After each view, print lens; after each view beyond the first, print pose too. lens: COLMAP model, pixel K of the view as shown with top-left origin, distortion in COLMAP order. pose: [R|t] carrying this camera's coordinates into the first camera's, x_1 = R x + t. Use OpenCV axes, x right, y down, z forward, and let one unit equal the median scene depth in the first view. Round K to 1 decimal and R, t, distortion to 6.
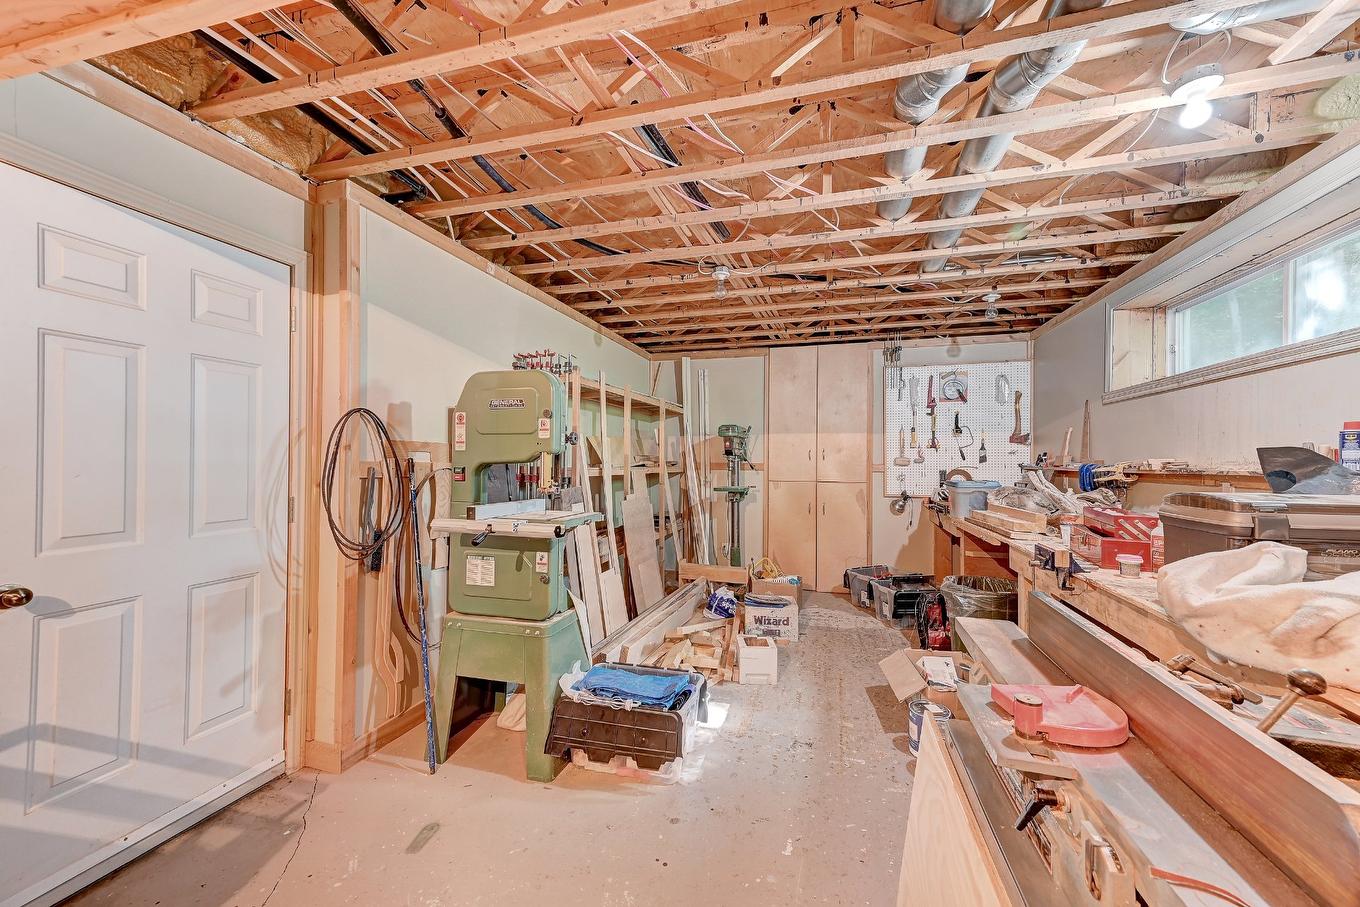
lens RADIAL K [[539.9, 0, 677.3], [0, 539.9, 454.6], [0, 0, 1]] dist [0.000123, -0.000099]
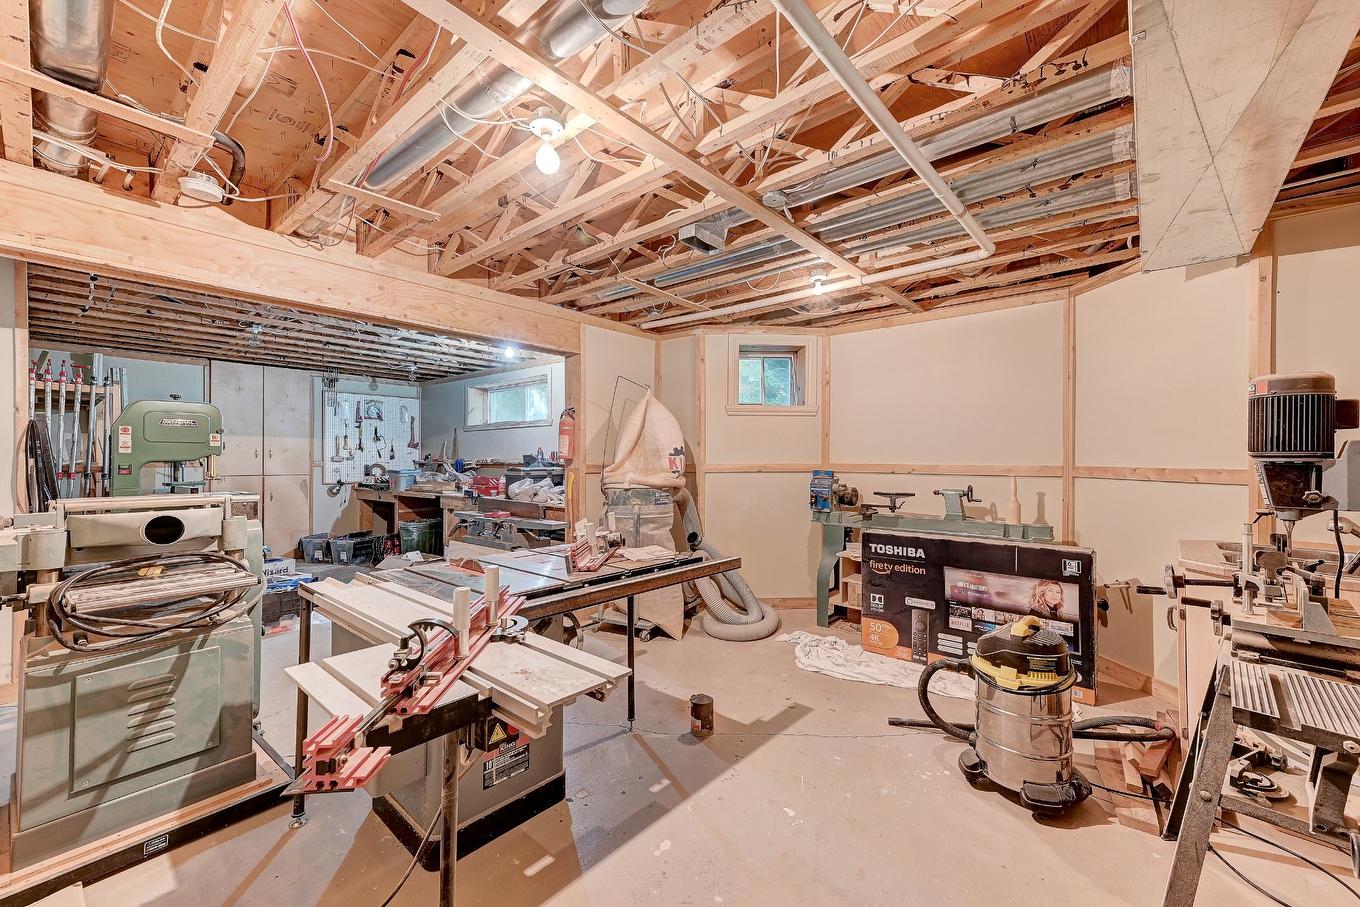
lens RADIAL K [[539.9, 0, 677.4], [0, 539.9, 455.4], [0, 0, 1]] dist [0.000123, -0.000099]
pose [[0.415257, 0.001271, 0.909703, -0.515624], [-0.009352, 0.999952, 0.002872, -0.009373], [-0.909656, -0.009700, 0.415249, -0.415658]]
